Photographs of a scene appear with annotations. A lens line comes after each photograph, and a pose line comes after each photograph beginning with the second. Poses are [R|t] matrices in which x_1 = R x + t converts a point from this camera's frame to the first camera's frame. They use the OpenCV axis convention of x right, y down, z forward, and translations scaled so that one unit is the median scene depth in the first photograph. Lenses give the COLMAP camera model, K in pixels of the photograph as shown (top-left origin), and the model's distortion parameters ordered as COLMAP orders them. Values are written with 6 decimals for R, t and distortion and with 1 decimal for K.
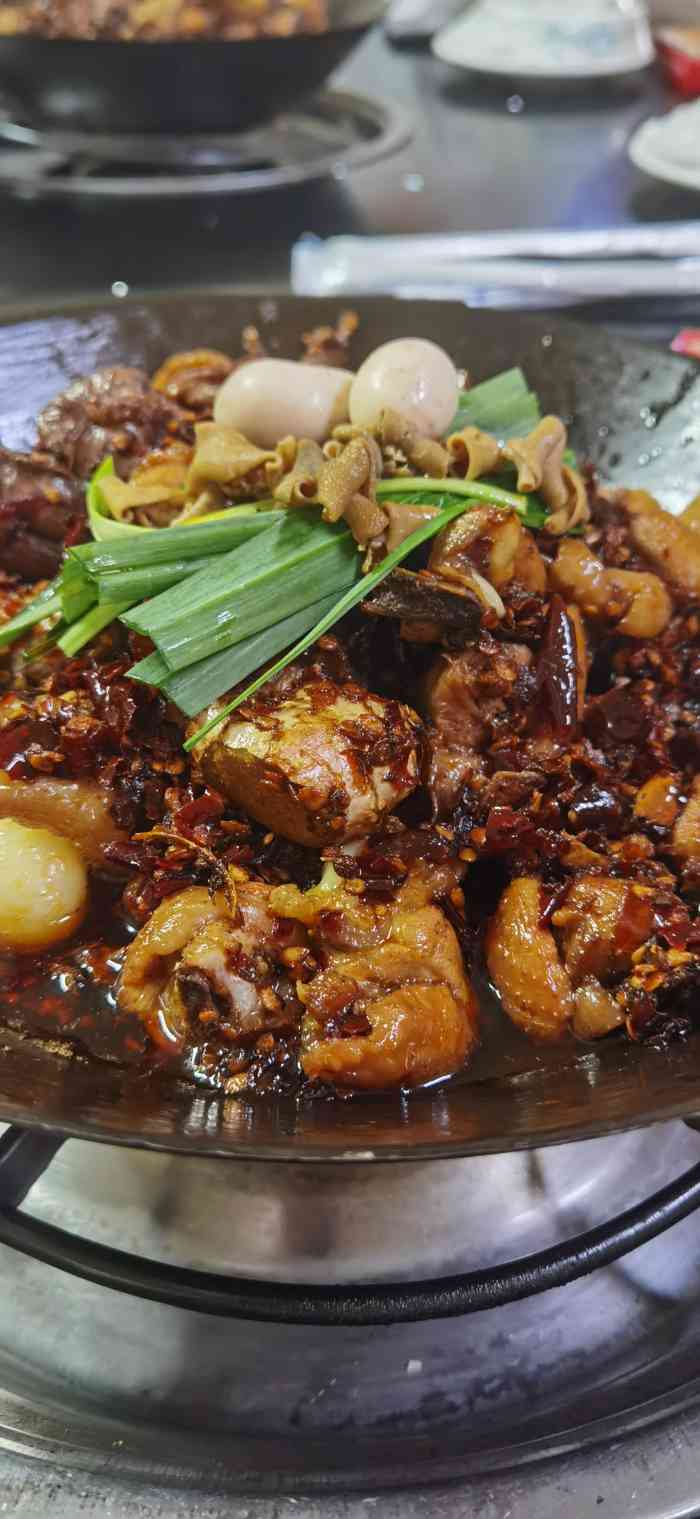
lens RADIAL K [[1288.2, 0, 355.0], [0, 1288.2, 760.1], [0, 0, 1]] dist [-0.012759, 0.006651]
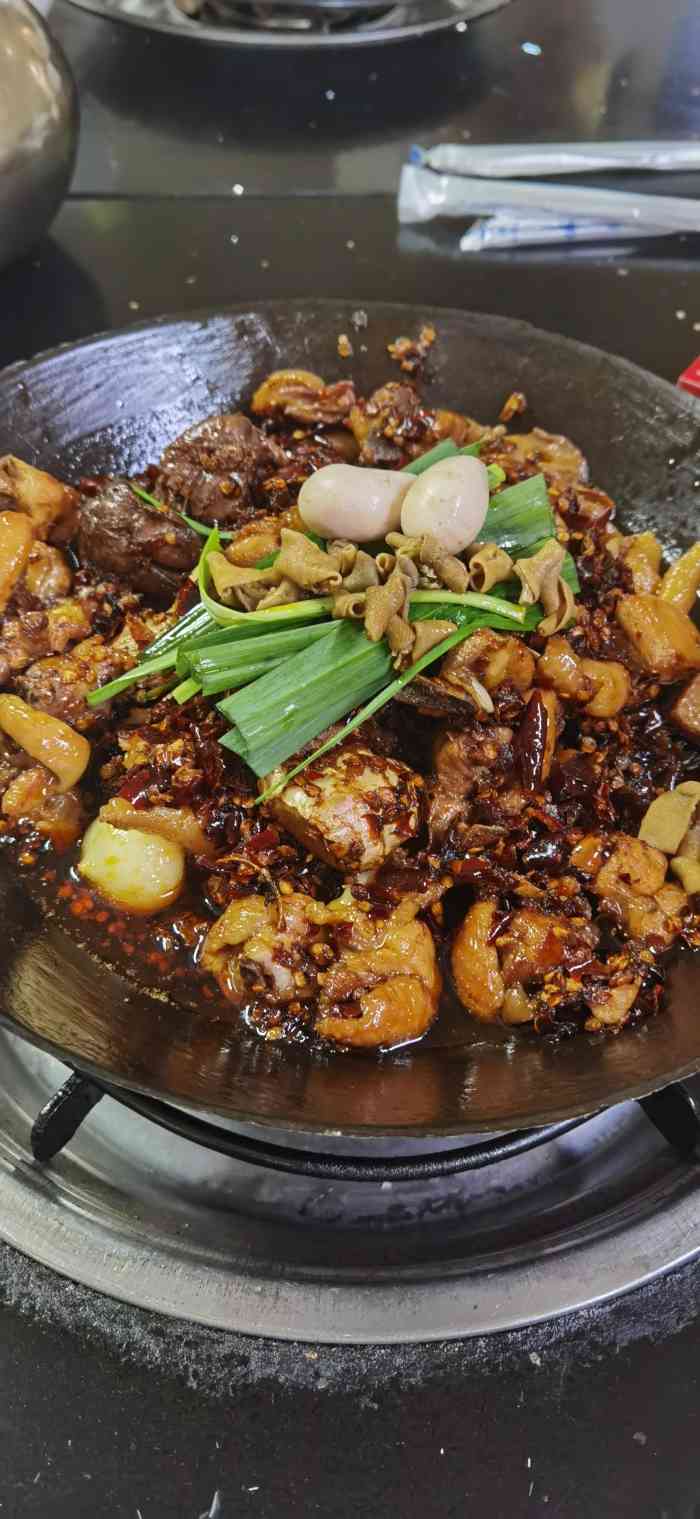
lens RADIAL K [[1288.2, 0, 345.6], [0, 1288.2, 758.3], [0, 0, 1]] dist [-0.012759, 0.006651]
pose [[0.993521, 0.094913, -0.062511, 0.051336], [-0.078955, 0.972063, 0.221042, -0.364961], [0.081745, -0.214675, 0.973259, -0.369049]]
